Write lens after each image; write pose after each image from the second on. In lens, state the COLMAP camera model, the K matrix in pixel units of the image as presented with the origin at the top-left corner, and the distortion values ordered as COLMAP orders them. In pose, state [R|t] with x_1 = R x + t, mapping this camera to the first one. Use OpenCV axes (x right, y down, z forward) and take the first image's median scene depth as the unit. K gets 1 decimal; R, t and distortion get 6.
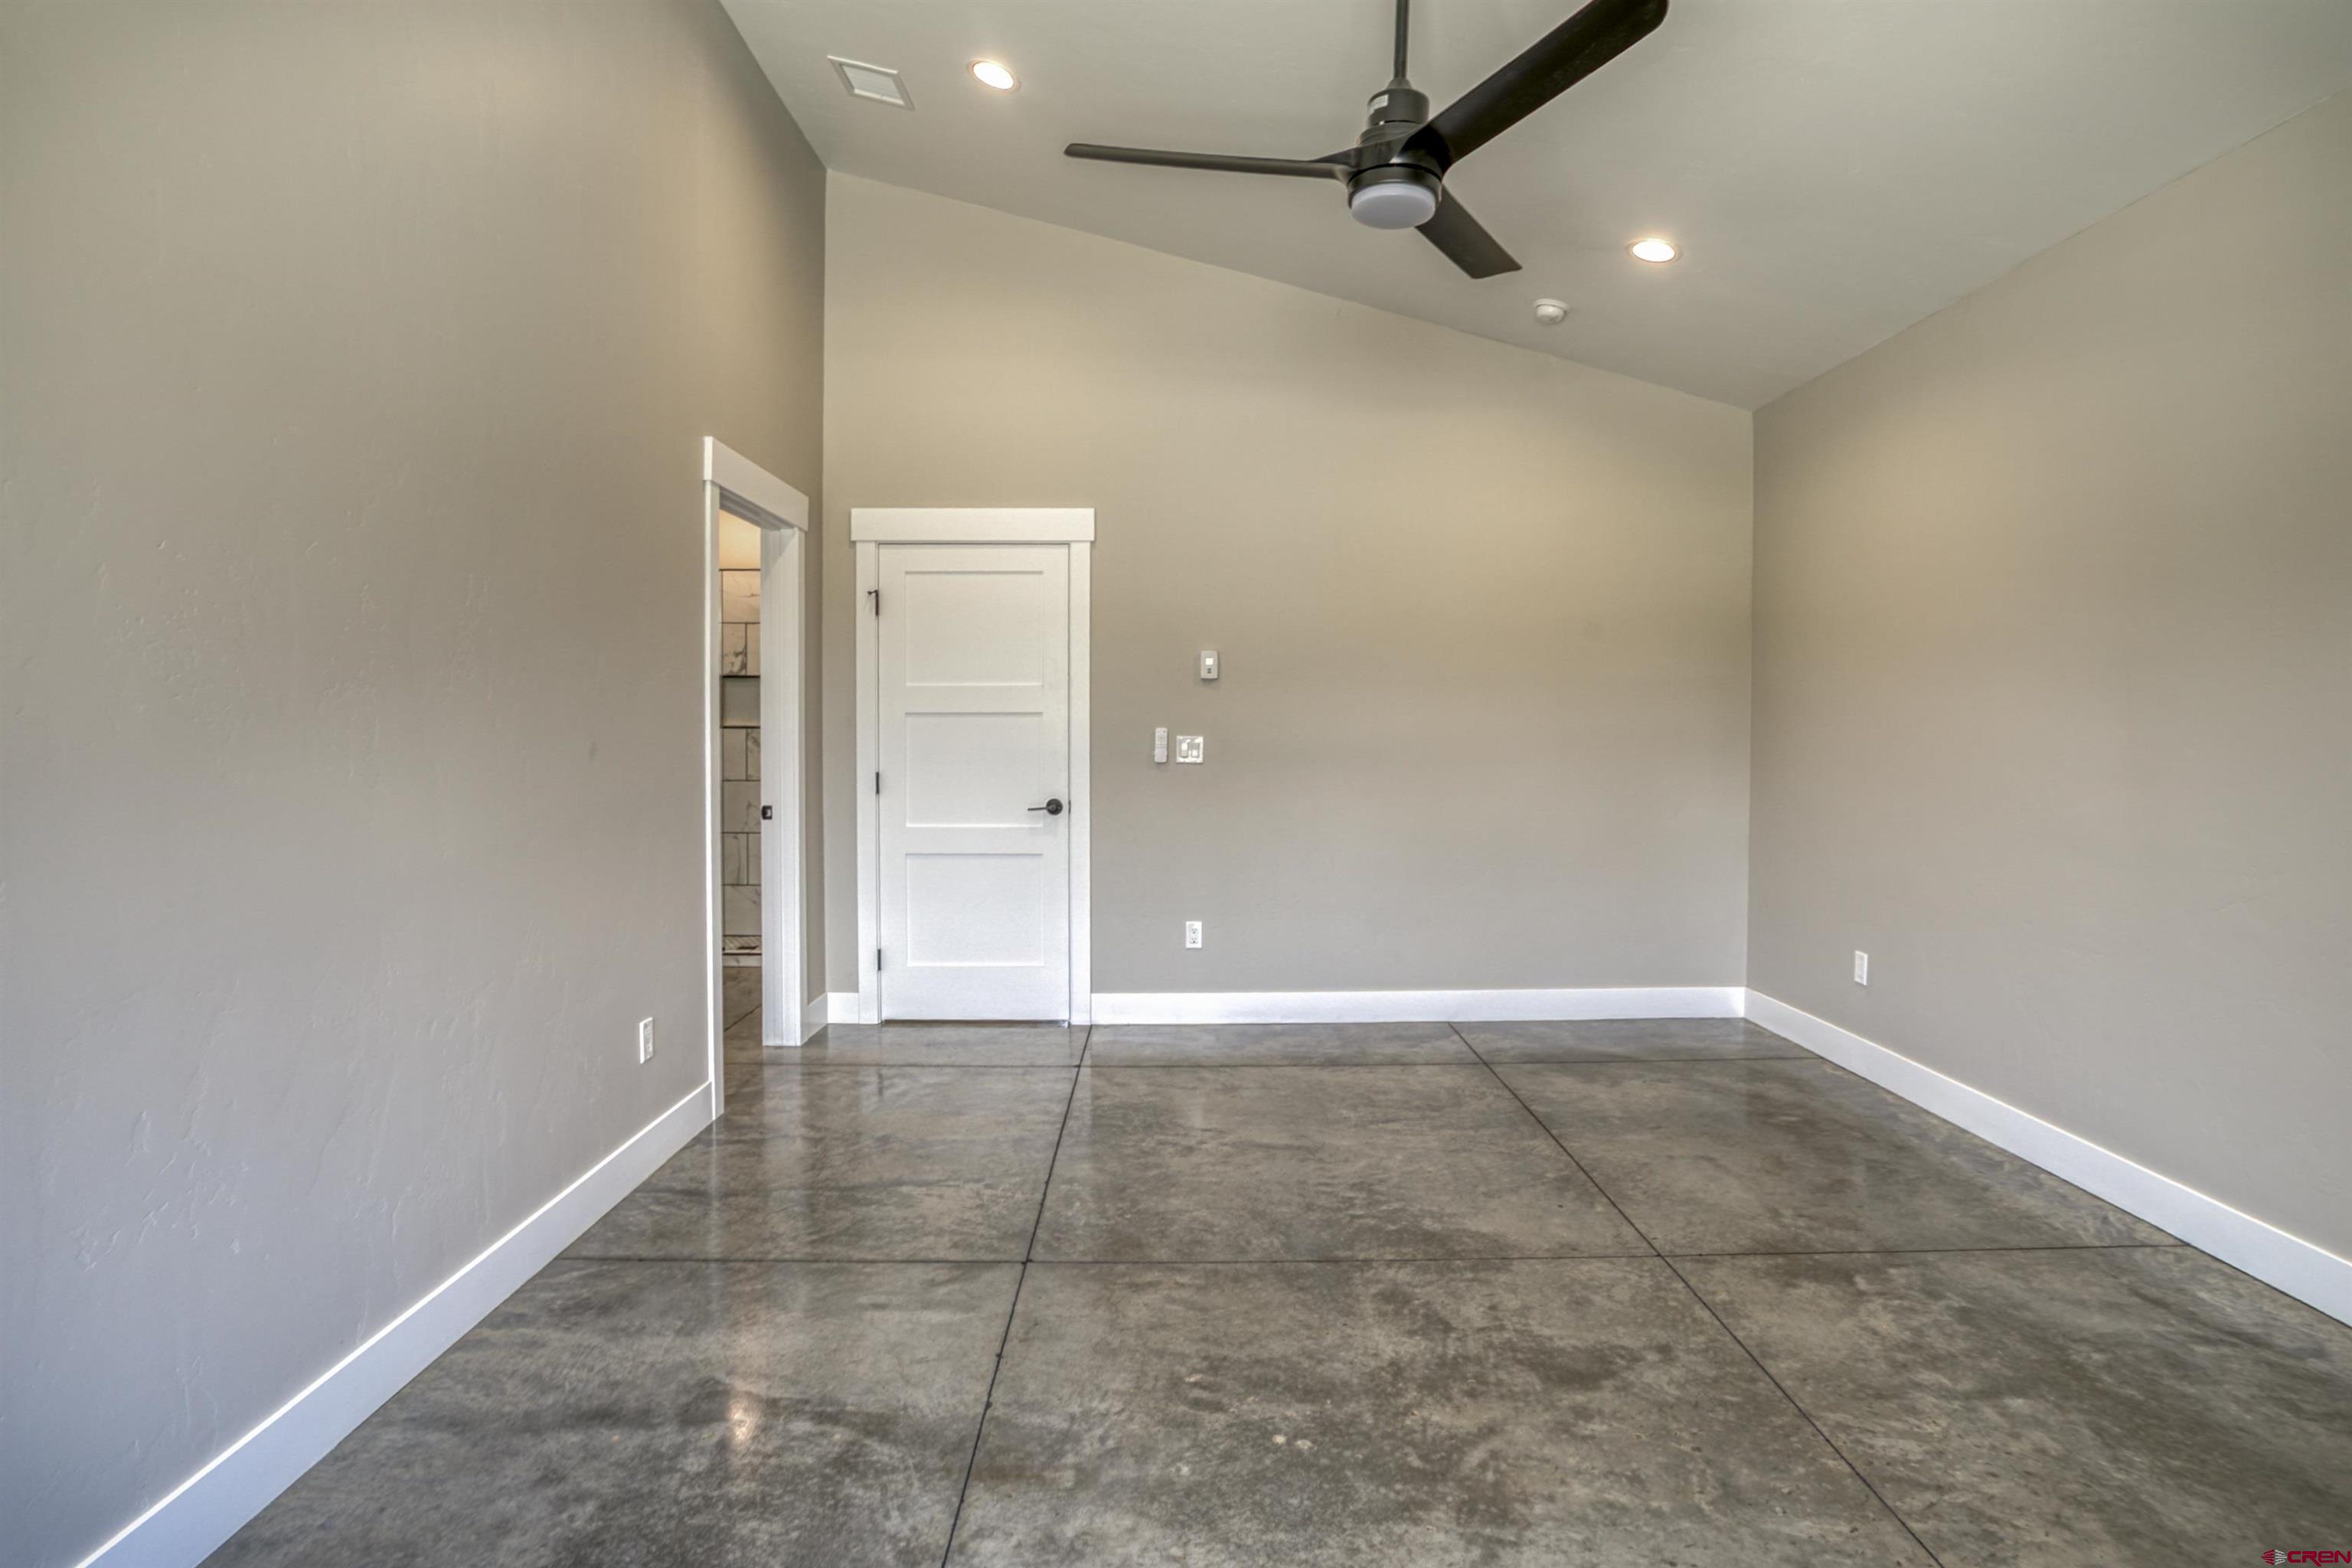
lens RADIAL K [[1175.8, 0, 1183.9], [0, 1175.8, 721.9], [0, 0, 1]] dist [-0.049241, 0.028424]
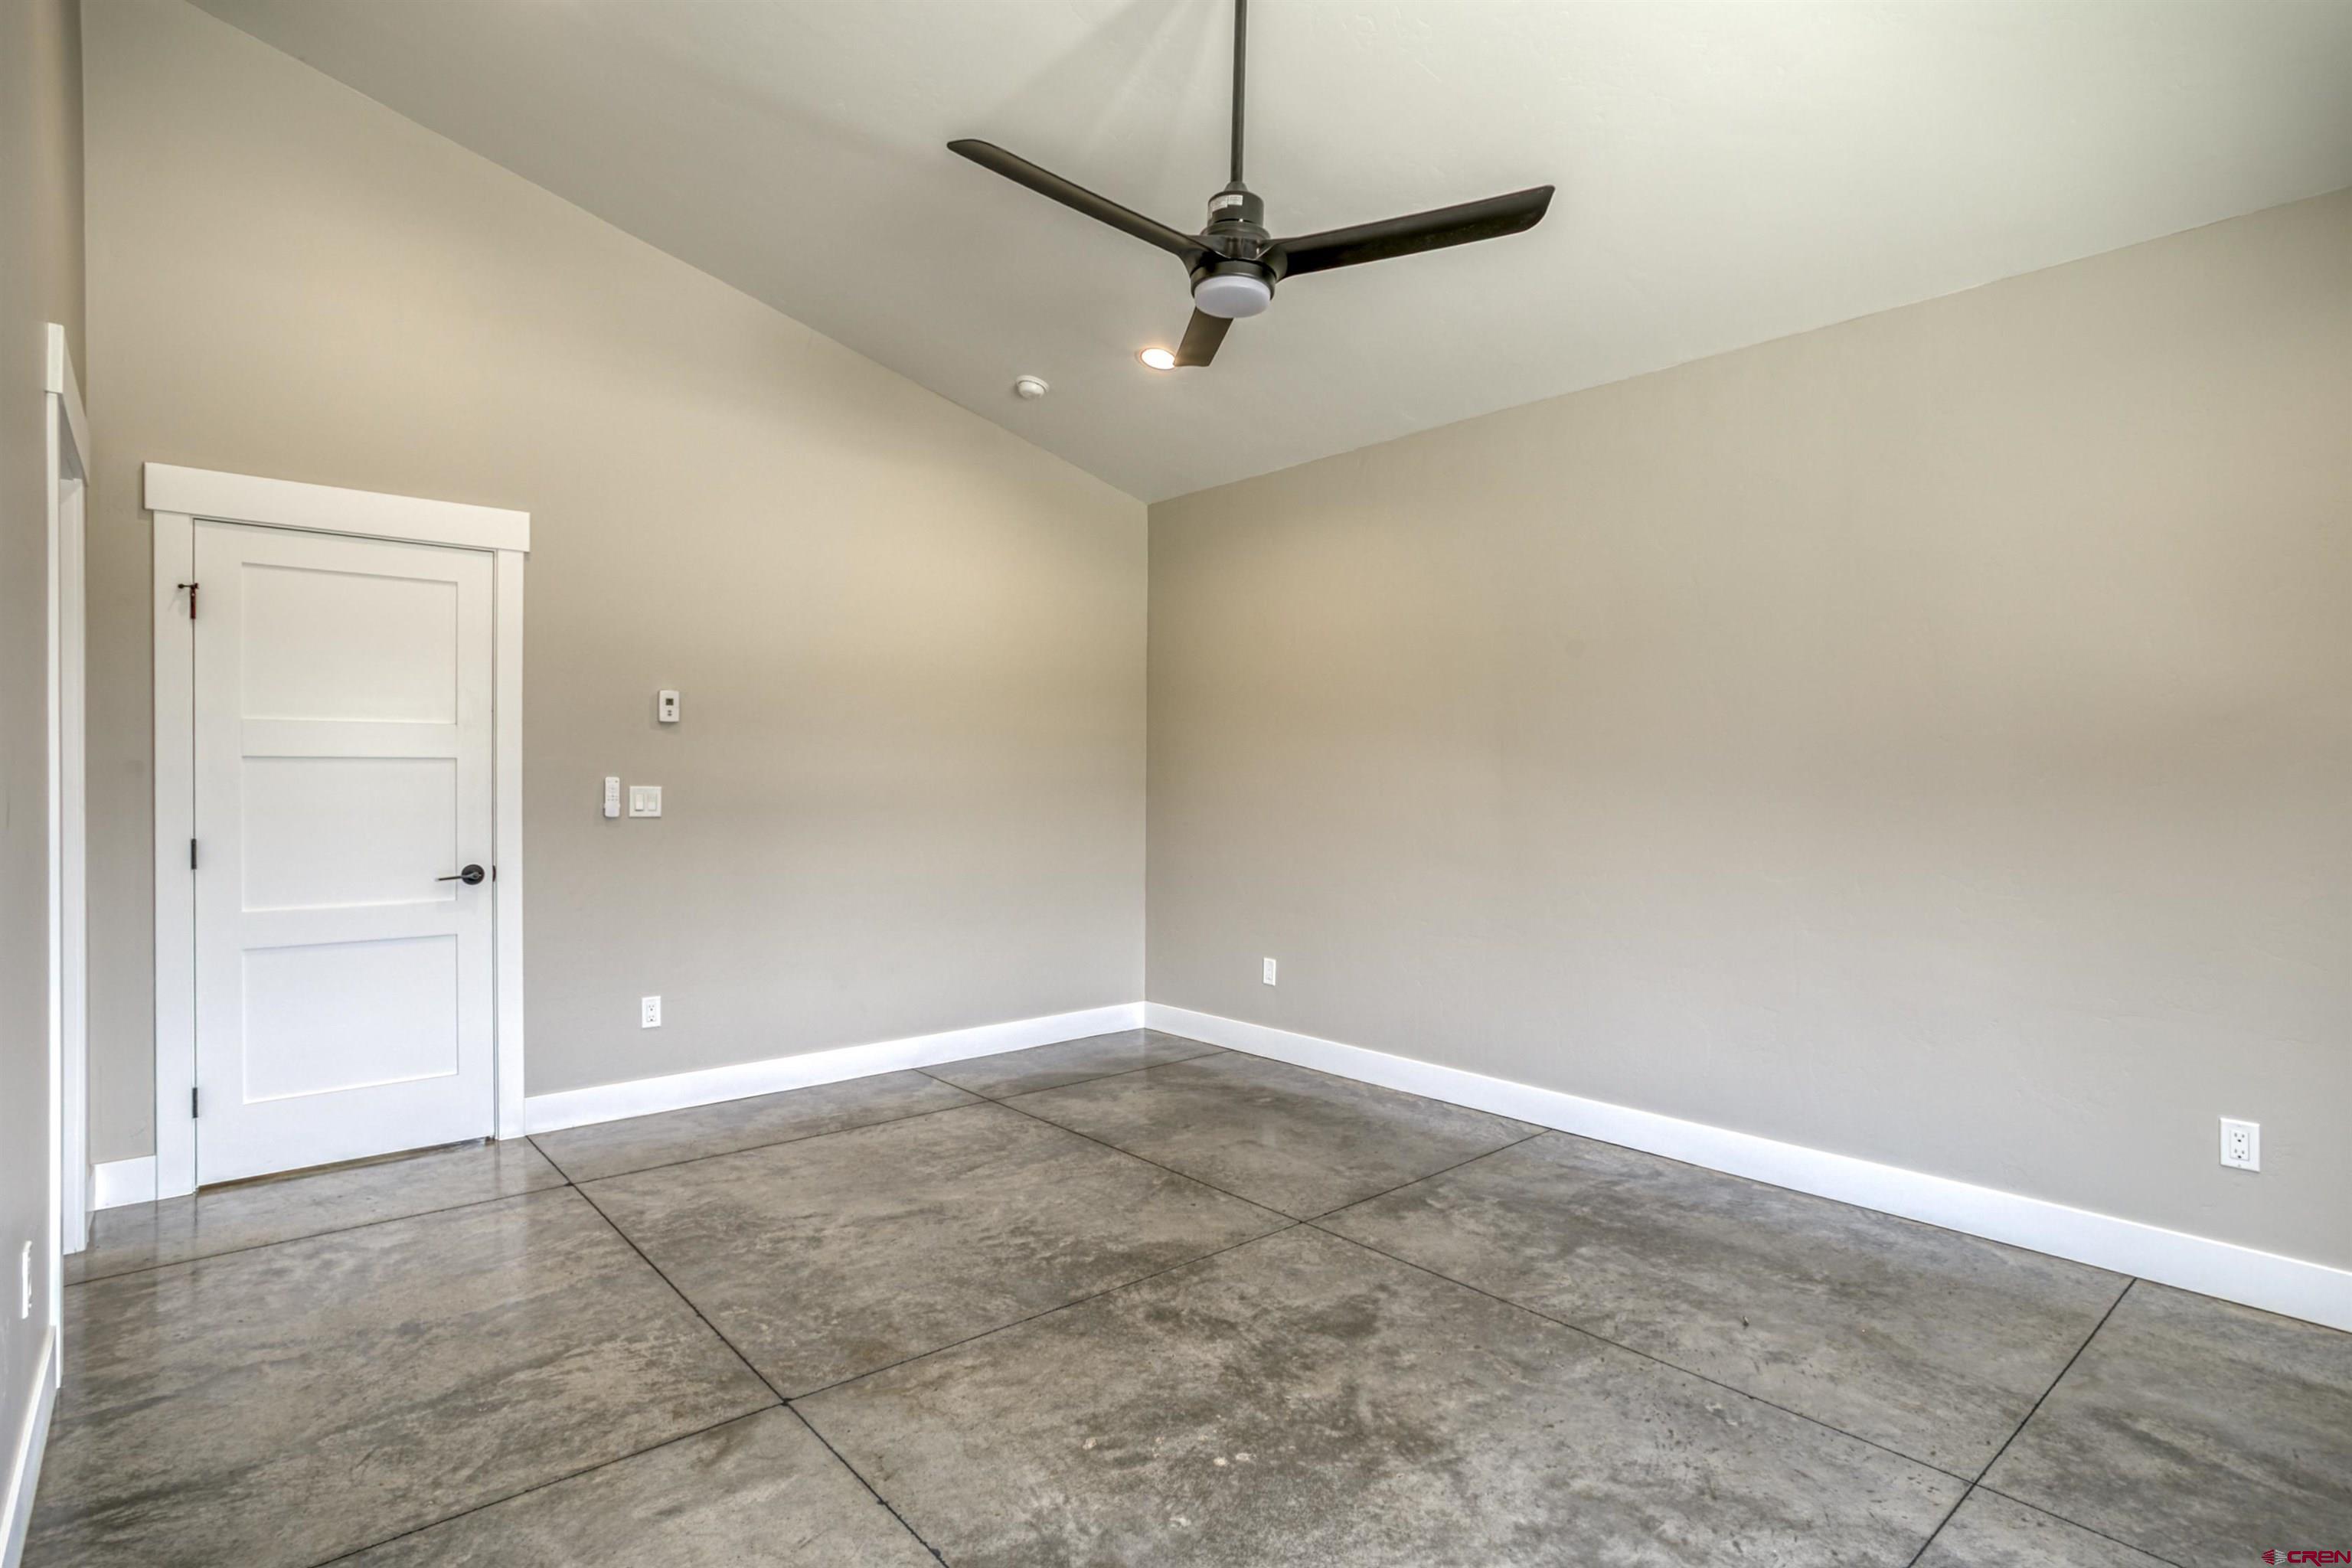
lens RADIAL K [[1157.0, 0, 1172.8], [0, 1157.0, 760.1], [0, 0, 1]] dist [-0.060098, 0.041959]
pose [[0.777162, 0.010454, 0.629214, -0.382426], [-0.004527, 0.999929, -0.011022, 0.000135], [-0.629284, 0.005717, 0.777154, 0.145684]]
